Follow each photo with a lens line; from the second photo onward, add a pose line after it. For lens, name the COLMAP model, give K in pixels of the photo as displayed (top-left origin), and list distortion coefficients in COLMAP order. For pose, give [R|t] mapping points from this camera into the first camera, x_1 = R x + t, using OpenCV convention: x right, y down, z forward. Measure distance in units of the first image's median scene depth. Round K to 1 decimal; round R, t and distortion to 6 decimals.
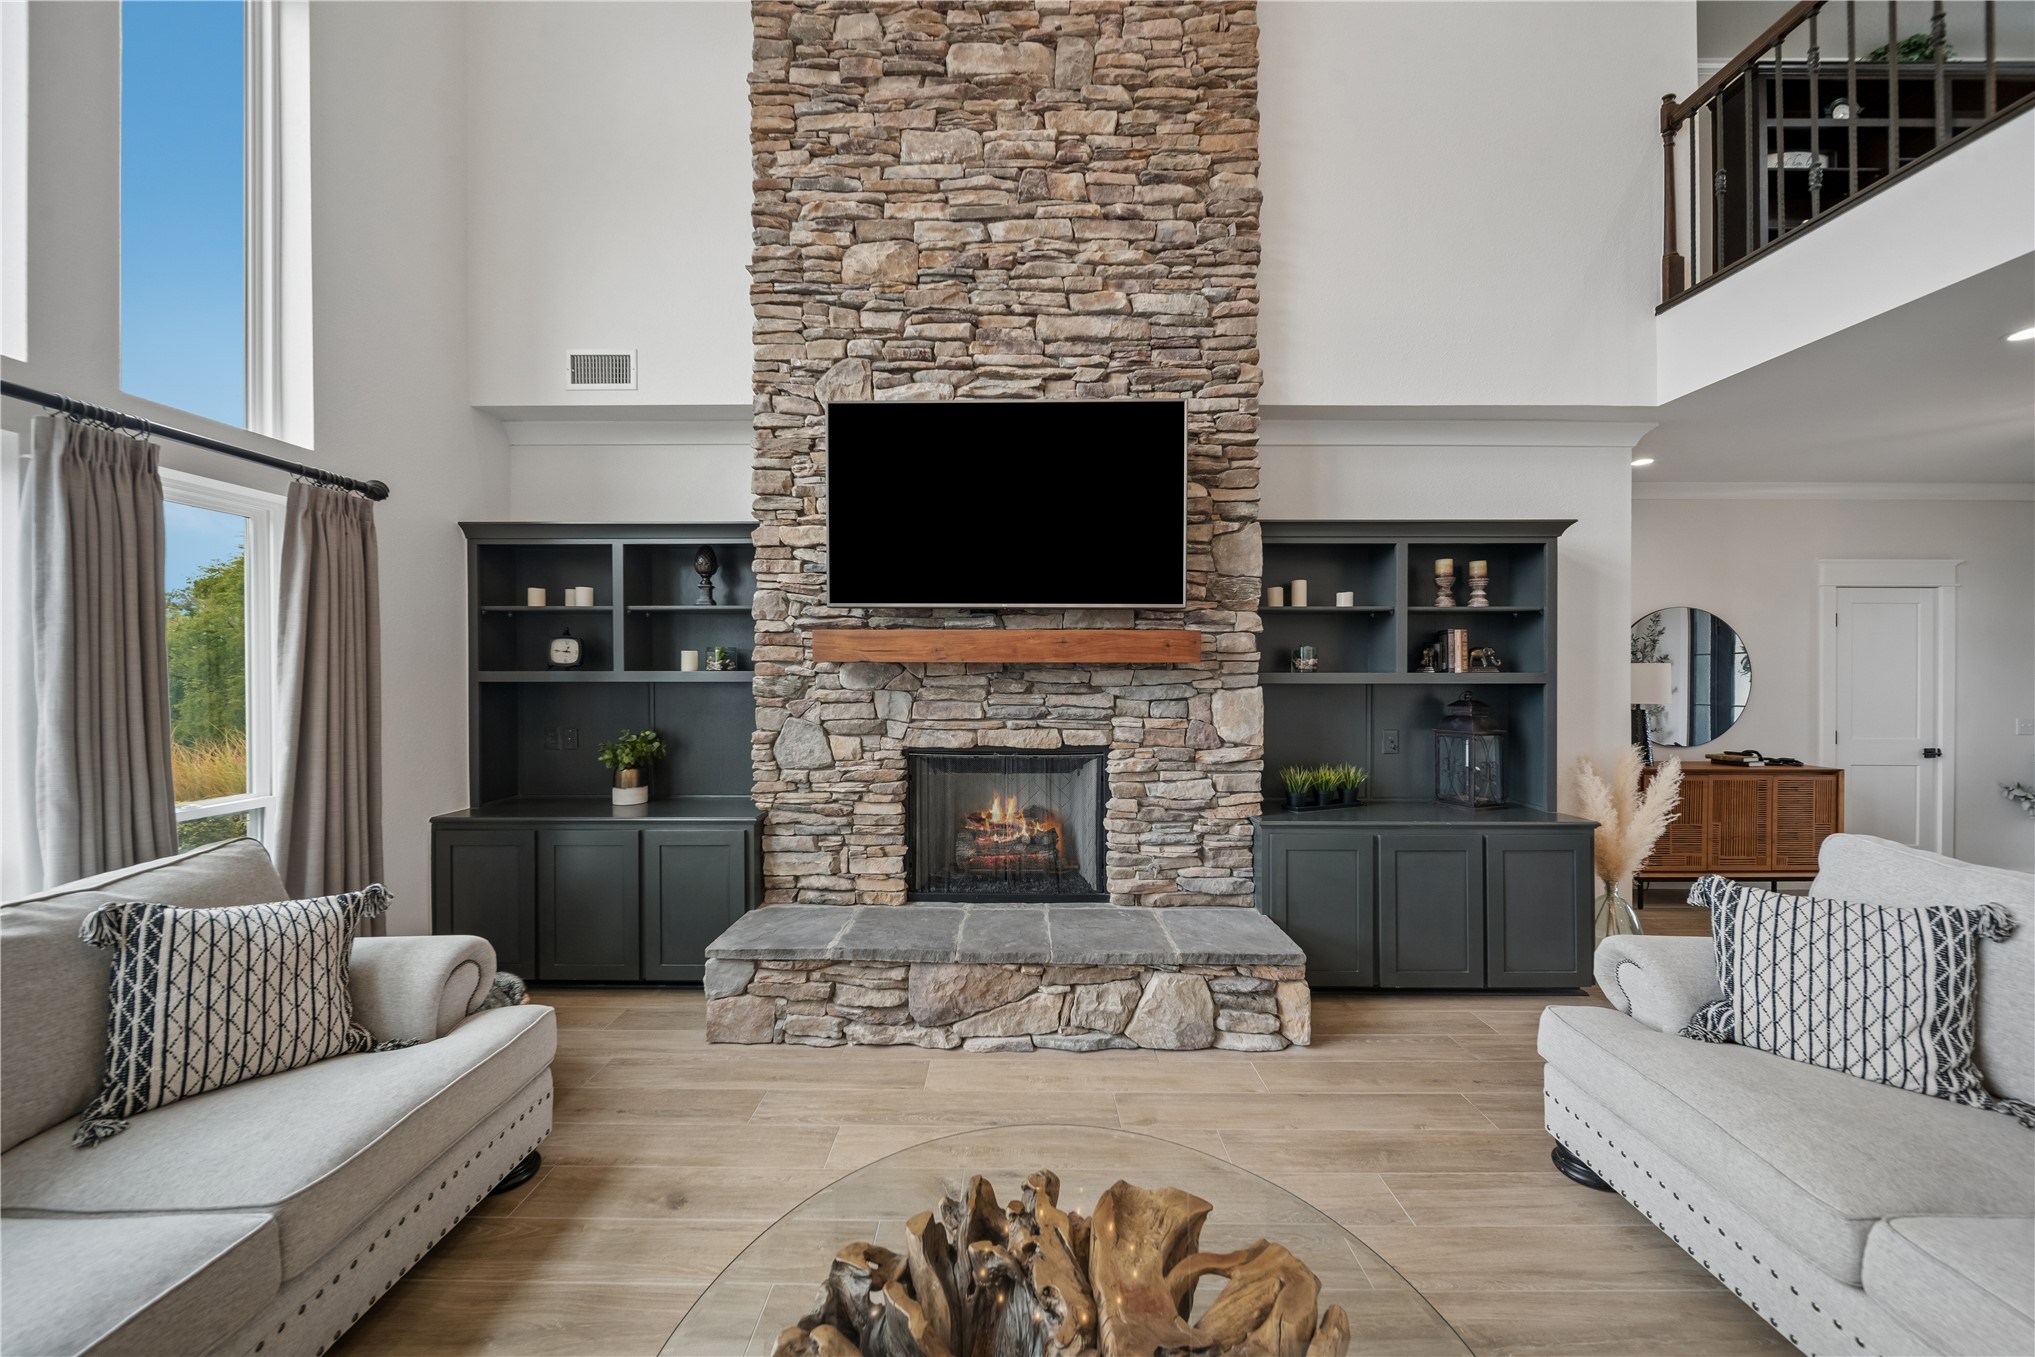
lens RADIAL K [[729.2, 0, 1010.0], [0, 729.2, 679.9], [0, 0, 1]] dist [-0.017251, -0.000233]
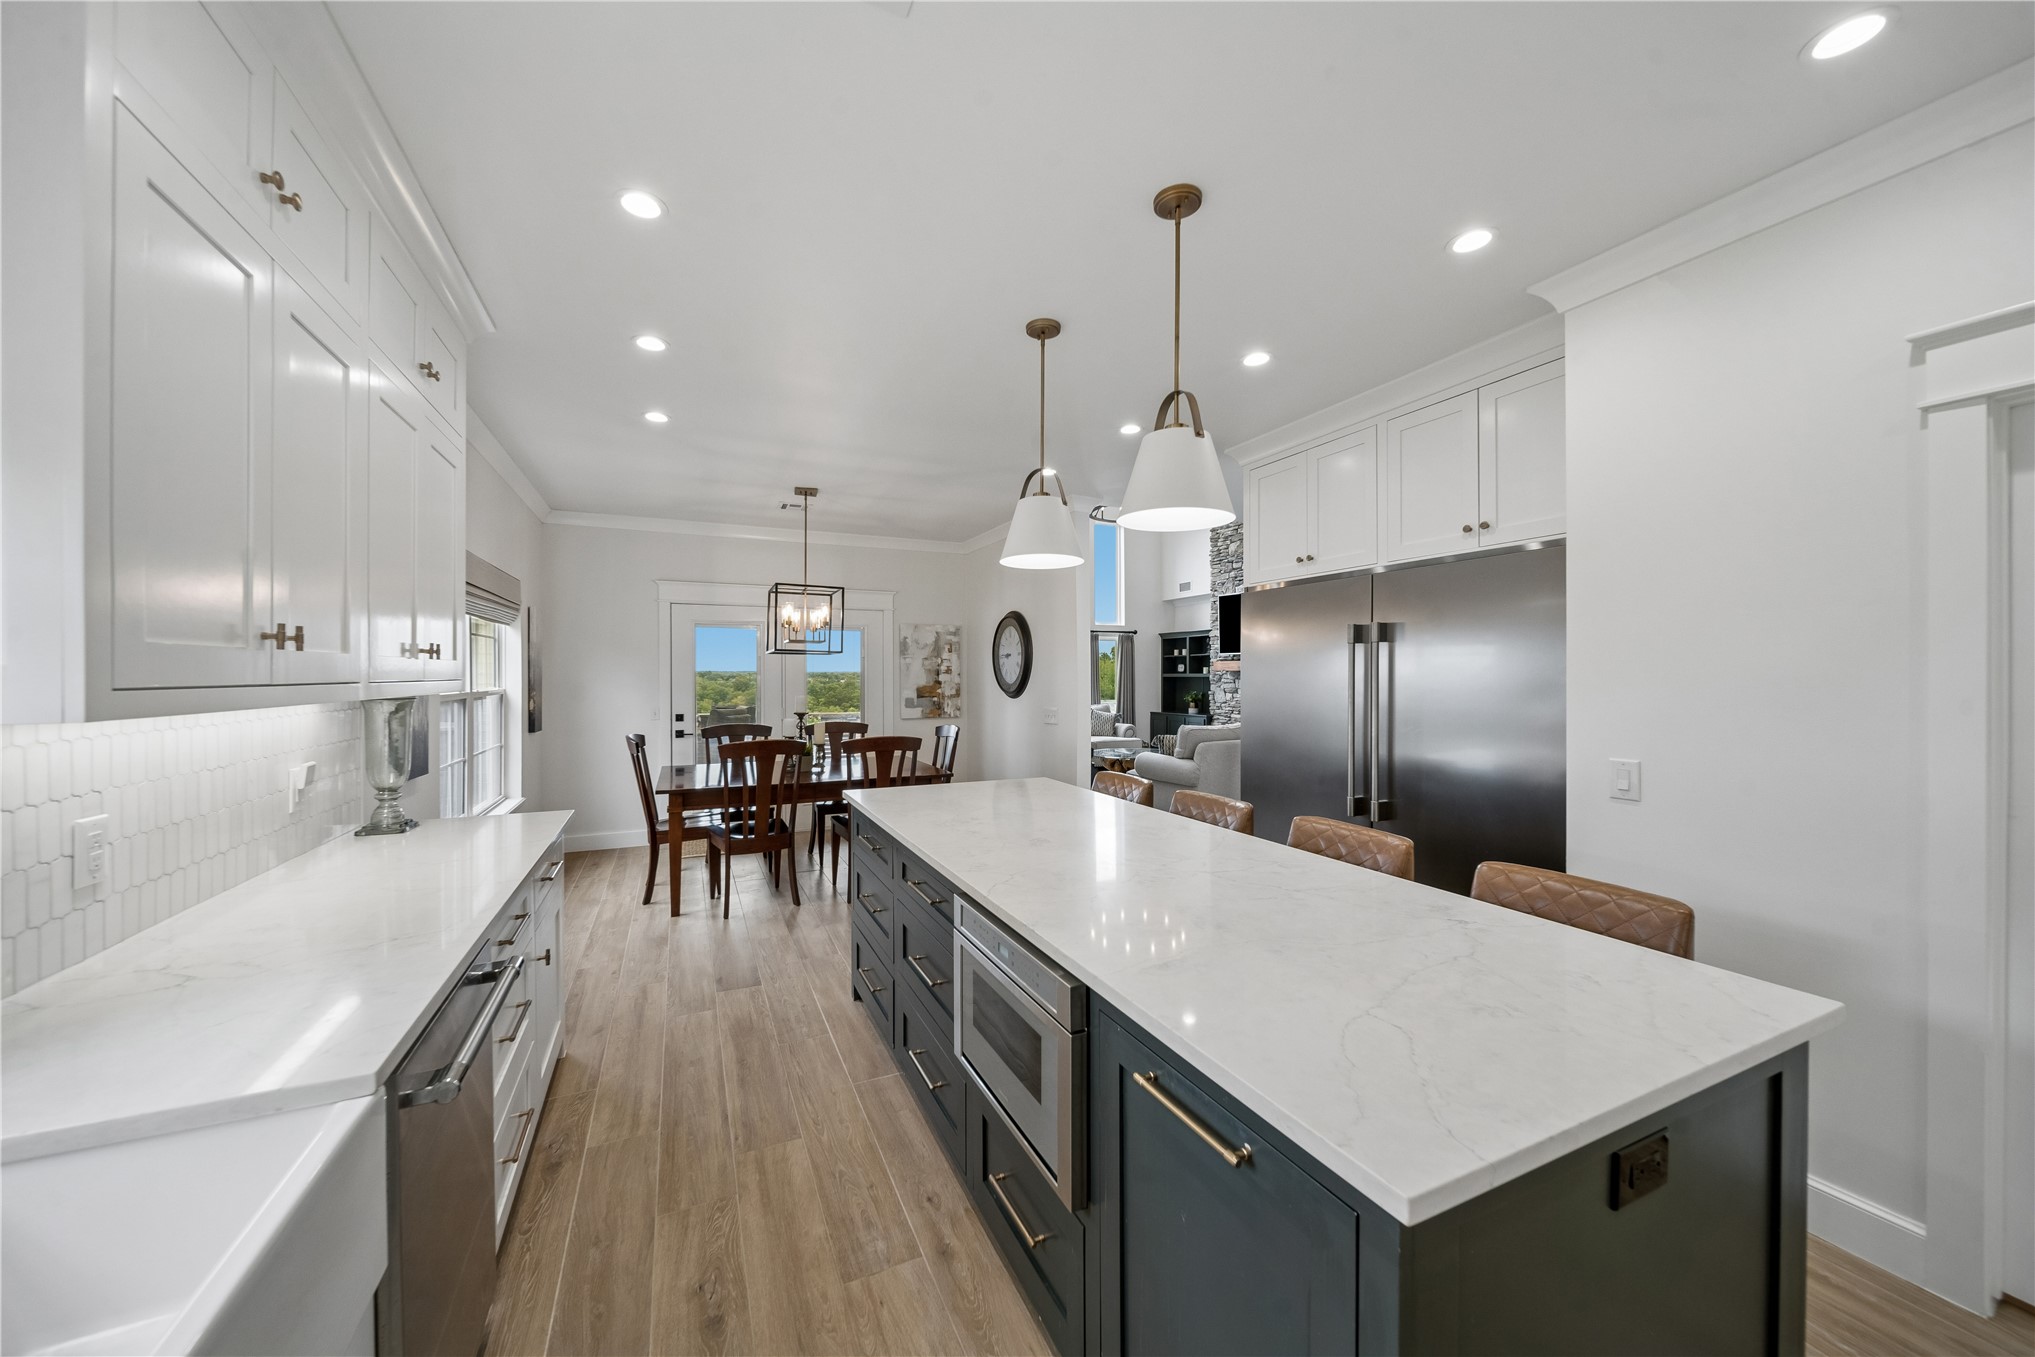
lens RADIAL K [[729.2, 0, 1017.4], [0, 729.2, 677.6], [0, 0, 1]] dist [-0.017251, -0.000233]
pose [[0.426396, 0.002354, -0.904534, 2.330614], [-0.005620, 0.999984, -0.000047, 0.011736], [0.904519, 0.005104, 0.426402, -1.262586]]
